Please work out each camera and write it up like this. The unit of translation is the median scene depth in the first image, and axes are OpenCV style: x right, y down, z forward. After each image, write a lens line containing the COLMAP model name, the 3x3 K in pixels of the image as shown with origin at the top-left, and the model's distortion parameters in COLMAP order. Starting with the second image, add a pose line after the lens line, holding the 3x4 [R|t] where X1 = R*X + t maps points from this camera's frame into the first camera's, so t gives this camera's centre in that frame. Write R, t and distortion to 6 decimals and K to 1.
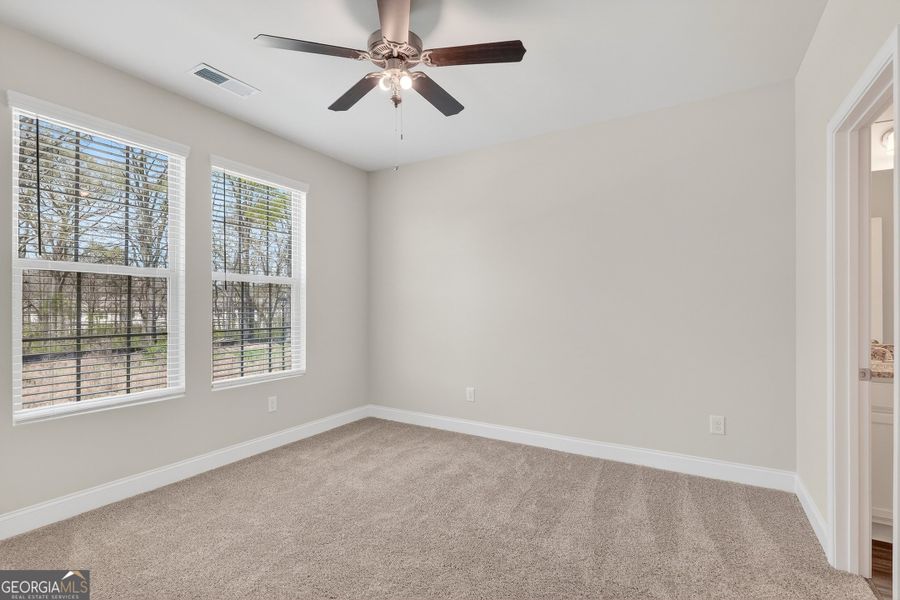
lens RADIAL K [[413.2, 0, 449.3], [0, 413.2, 302.1], [0, 0, 1]] dist [-0.001301, 0.002196]
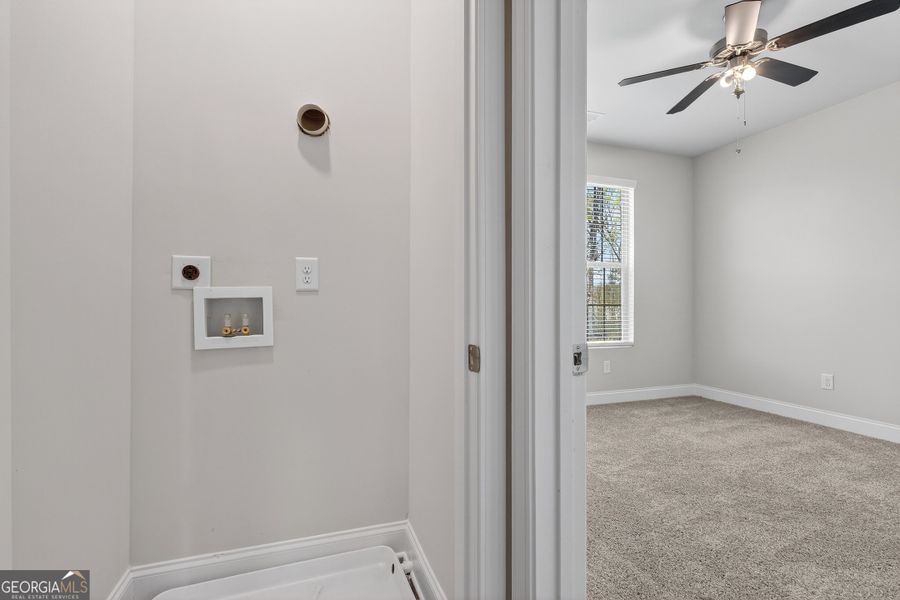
lens RADIAL K [[413.2, 0, 448.5], [0, 413.2, 302.9], [0, 0, 1]] dist [-0.001301, 0.002196]
pose [[0.768945, 0.001115, -0.639314, -0.010450], [0.004996, 0.999957, 0.007752, 0.057789], [0.639296, -0.009155, 0.768906, -0.290569]]
